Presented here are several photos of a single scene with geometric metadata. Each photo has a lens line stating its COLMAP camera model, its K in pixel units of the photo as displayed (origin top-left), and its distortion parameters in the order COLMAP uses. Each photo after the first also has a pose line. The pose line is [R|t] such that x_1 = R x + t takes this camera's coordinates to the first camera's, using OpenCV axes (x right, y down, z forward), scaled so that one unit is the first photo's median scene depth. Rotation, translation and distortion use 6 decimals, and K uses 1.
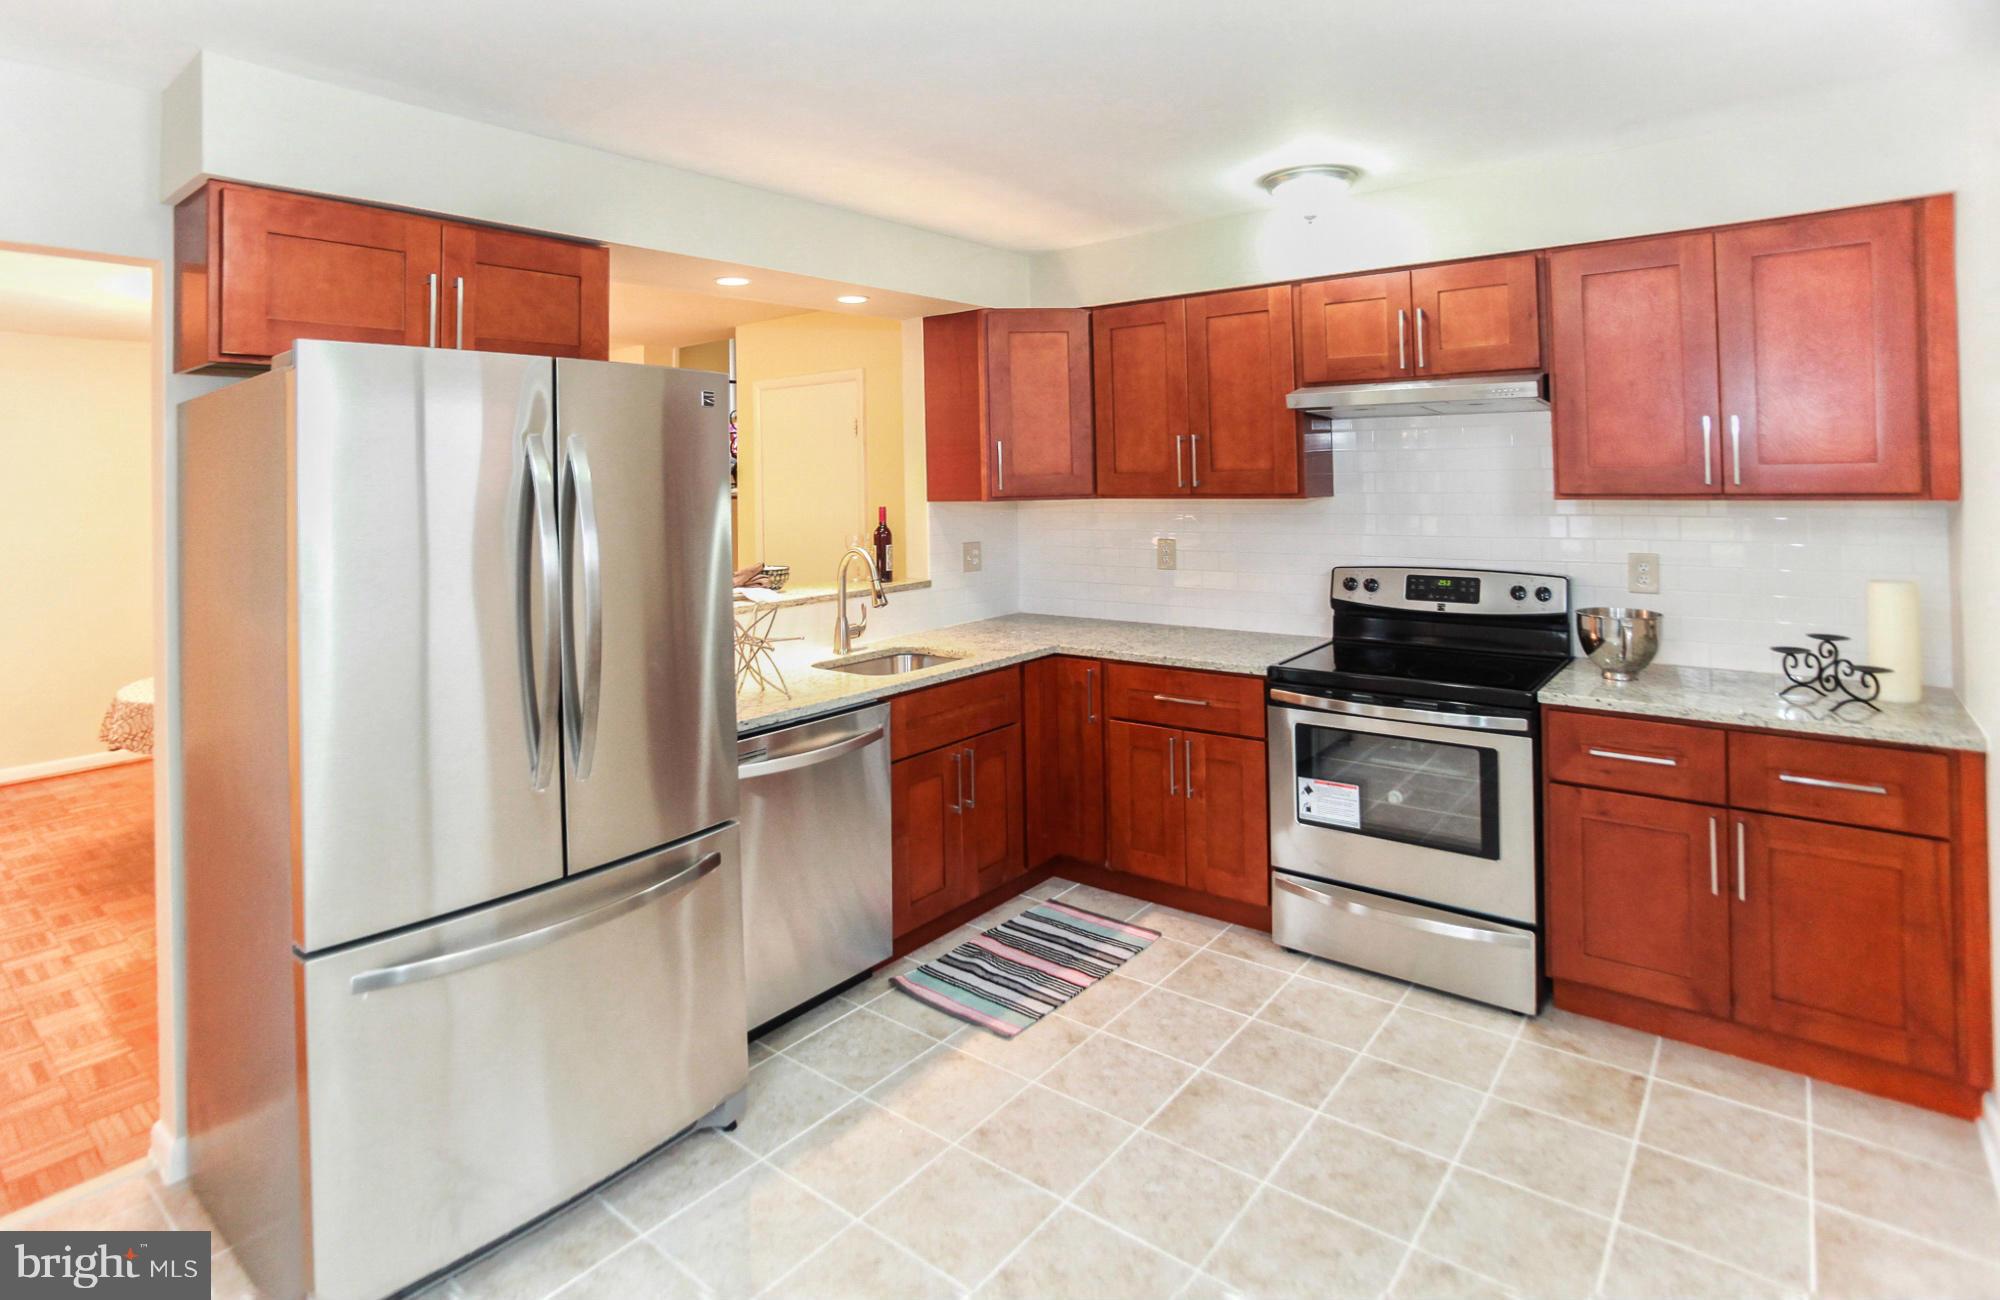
lens RADIAL K [[996.2, 0, 1000.0], [0, 996.2, 650.0], [0, 0, 1]] dist [-0.041491, 0.000000]
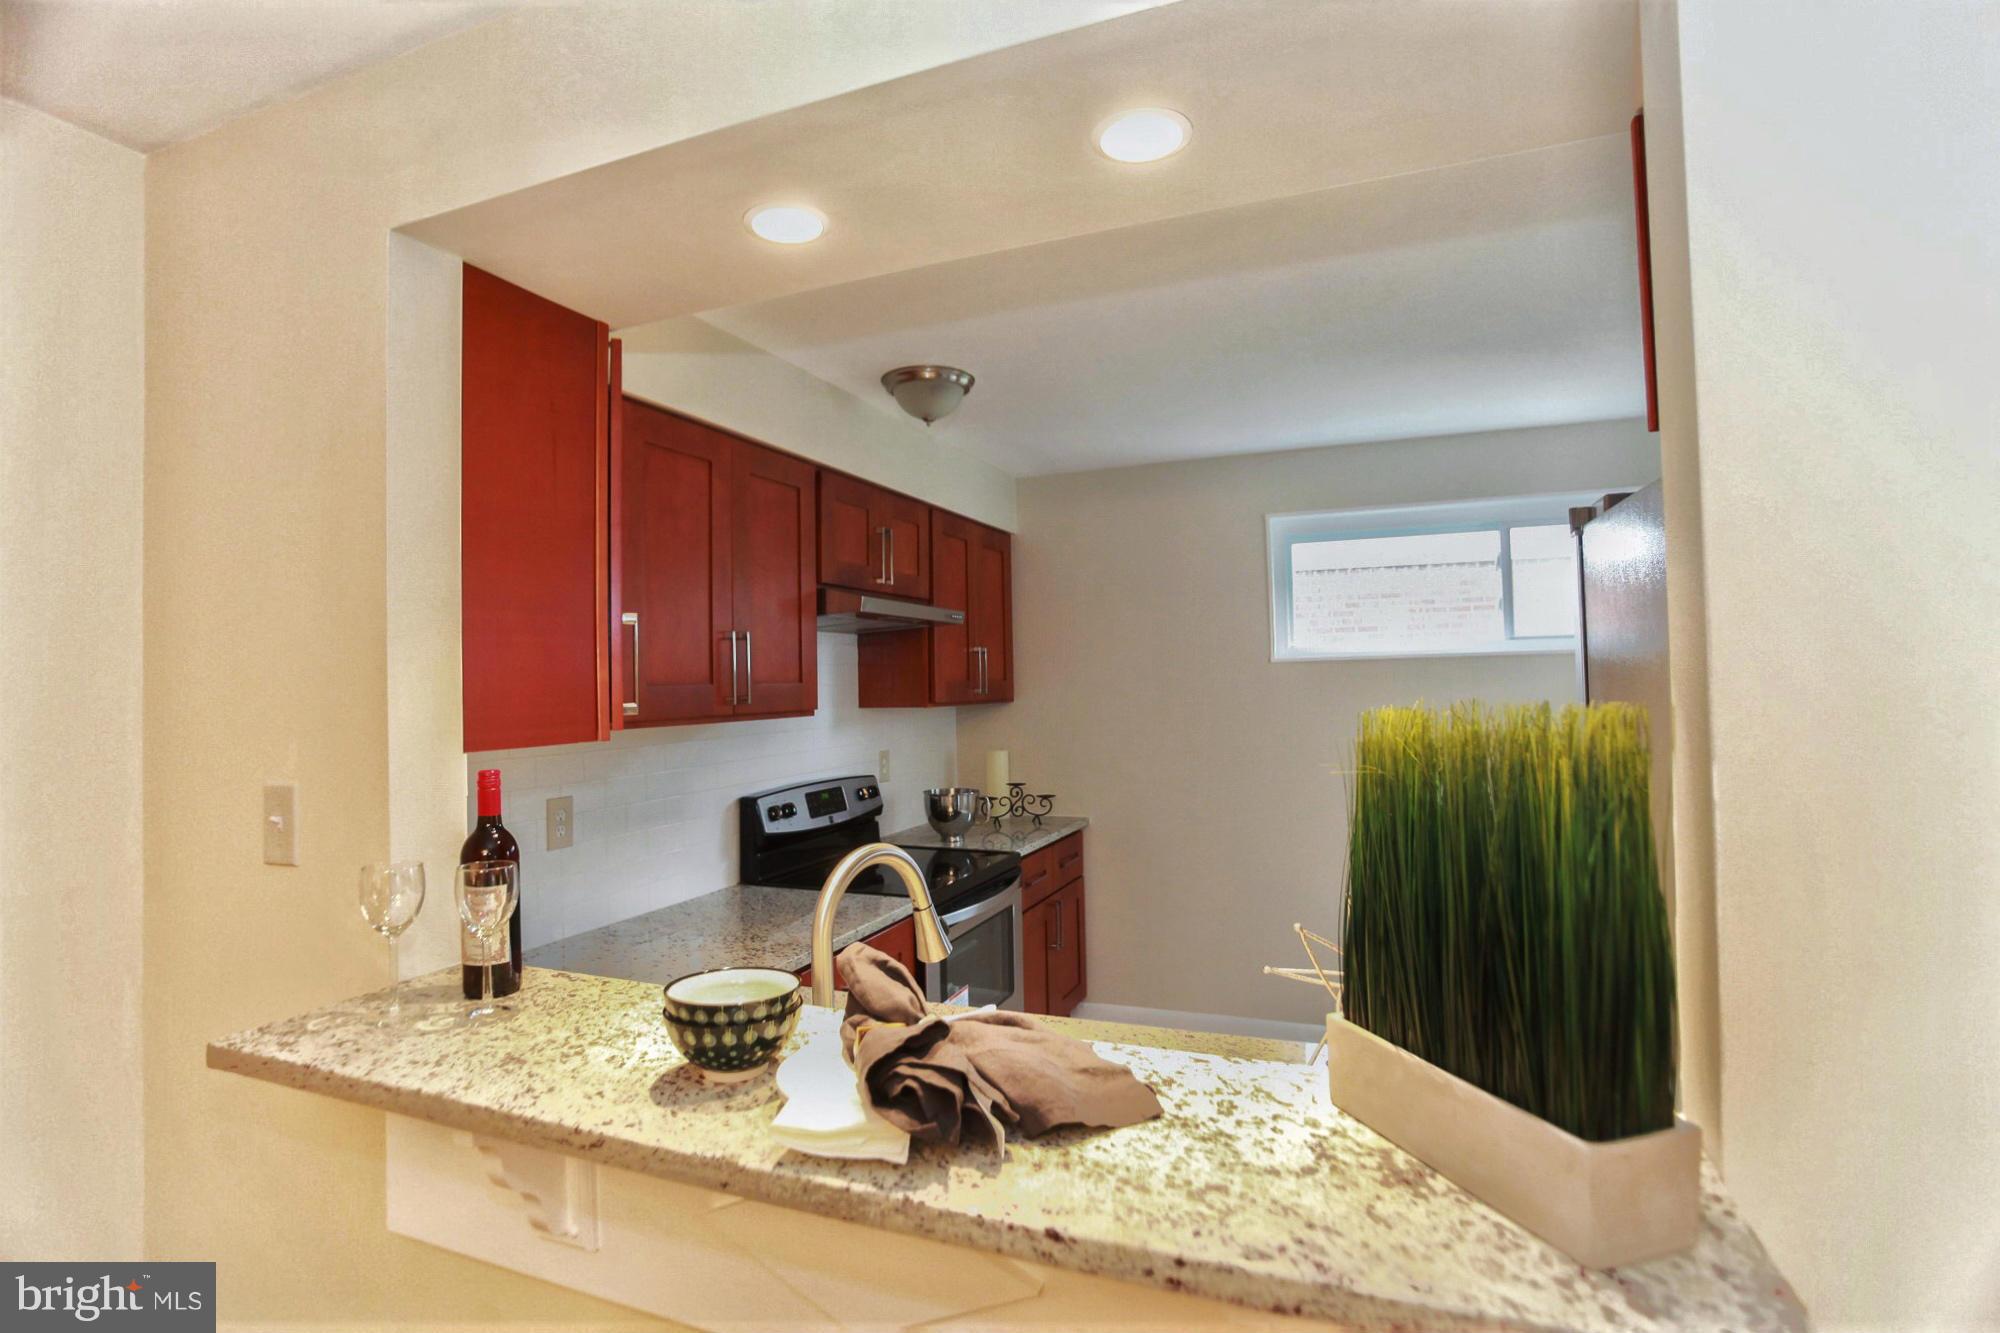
lens RADIAL K [[942.8, 0, 1000.0], [0, 942.8, 666.5], [0, 0, 1]] dist [-0.000592, -0.000033]
pose [[-0.281555, 0.049674, 0.958258, -0.523174], [0.186934, 0.982364, 0.004001, -0.163066], [-0.941160, 0.180257, -0.285876, 1.040339]]
